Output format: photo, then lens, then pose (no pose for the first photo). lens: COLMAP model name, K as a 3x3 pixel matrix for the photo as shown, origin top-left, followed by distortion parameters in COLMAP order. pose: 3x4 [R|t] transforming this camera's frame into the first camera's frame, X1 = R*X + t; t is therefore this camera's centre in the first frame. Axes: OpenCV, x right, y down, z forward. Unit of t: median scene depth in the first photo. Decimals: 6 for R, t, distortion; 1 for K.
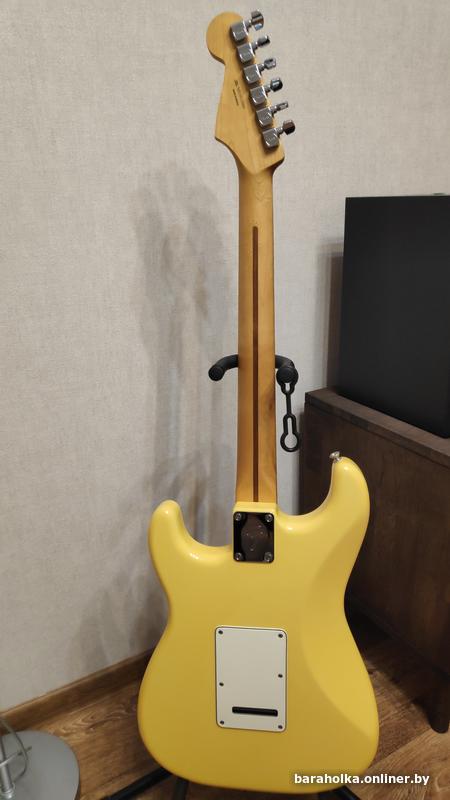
lens RADIAL K [[565.3, 0, 225.0], [0, 565.3, 400.0], [0, 0, 1]] dist [0.027424, -0.056647]
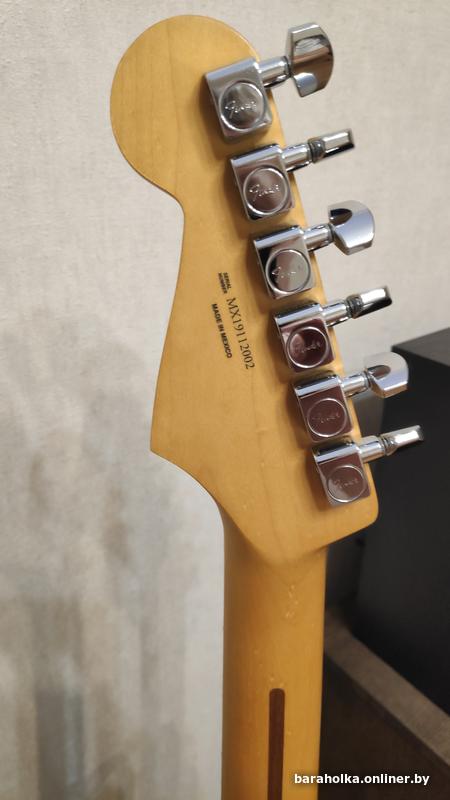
lens RADIAL K [[582.3, 0, 228.7], [0, 582.3, 399.1], [0, 0, 1]] dist [0.007027, -0.044813]
pose [[0.989167, -0.024881, 0.144668, -0.014670], [0.009088, 0.994020, 0.108818, -0.366591], [-0.146511, -0.106324, 0.983478, 0.487257]]
